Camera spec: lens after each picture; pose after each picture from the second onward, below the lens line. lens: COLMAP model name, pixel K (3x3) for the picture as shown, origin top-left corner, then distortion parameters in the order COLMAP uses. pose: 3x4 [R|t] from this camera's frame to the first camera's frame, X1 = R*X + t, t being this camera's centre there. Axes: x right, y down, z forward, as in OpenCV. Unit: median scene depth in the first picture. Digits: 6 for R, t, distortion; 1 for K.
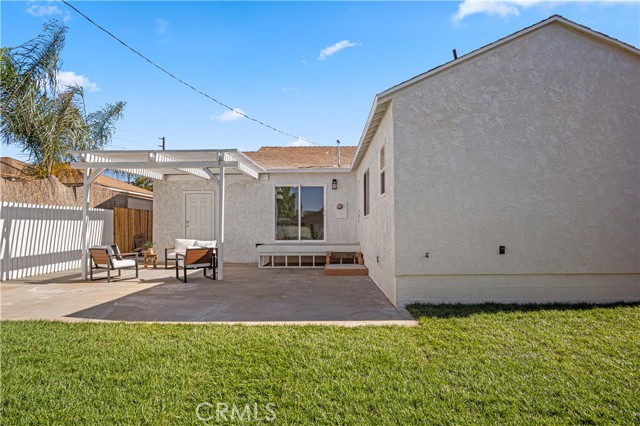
lens RADIAL K [[328.9, 0, 324.6], [0, 328.9, 214.4], [0, 0, 1]] dist [-0.016565, 0.000465]
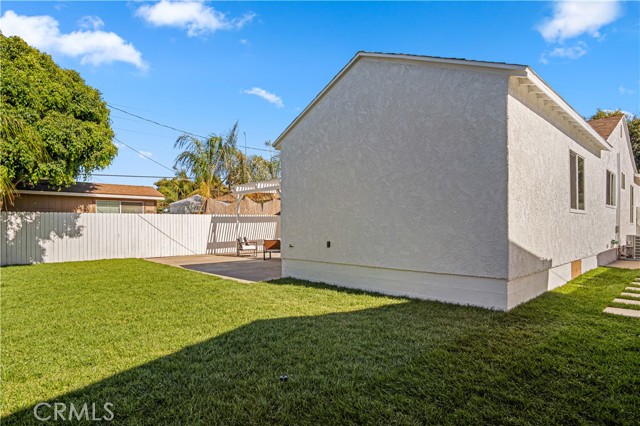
lens RADIAL K [[343.3, 0, 320.0], [0, 343.3, 213.0], [0, 0, 1]] dist [-0.022124, -0.000050]
pose [[0.693299, -0.029546, -0.720044, 0.965332], [0.031683, 0.999443, -0.010504, -0.003797], [0.719954, -0.015530, 0.693848, 0.002348]]
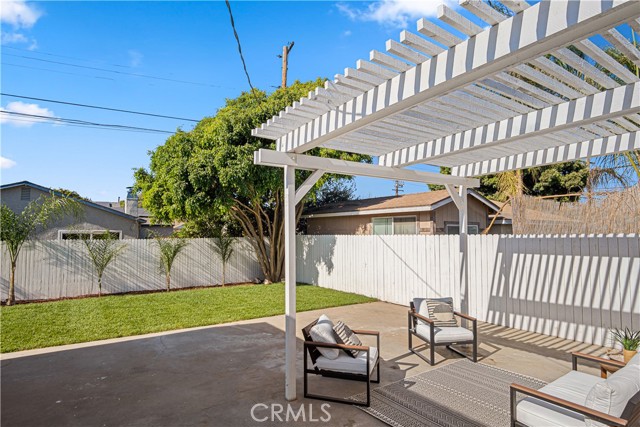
lens RADIAL K [[365.6, 0, 351.2], [0, 365.6, 217.6], [0, 0, 1]] dist [-0.049839, 0.000576]
pose [[-0.793446, -0.016619, -0.608414, -0.056666], [0.028814, 0.997481, -0.064825, -0.028814], [0.607958, -0.068966, -0.790968, 1.475431]]
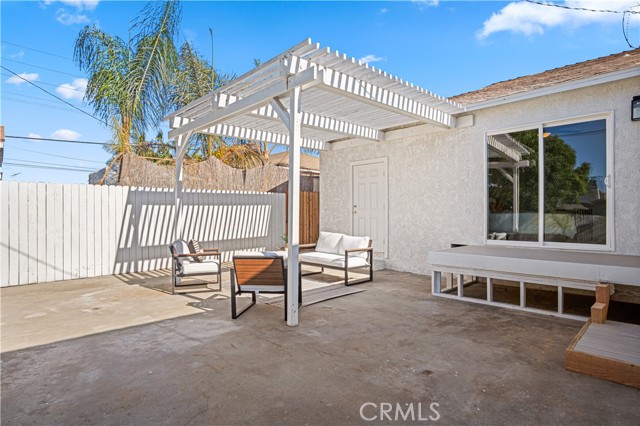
lens RADIAL K [[343.3, 0, 320.0], [0, 343.3, 213.0], [0, 0, 1]] dist [-0.022124, -0.000050]
pose [[0.706551, 0.003221, -0.707655, 0.068617], [0.024729, 0.999267, 0.029238, 0.021973], [0.707230, -0.038158, 0.705953, 0.666421]]
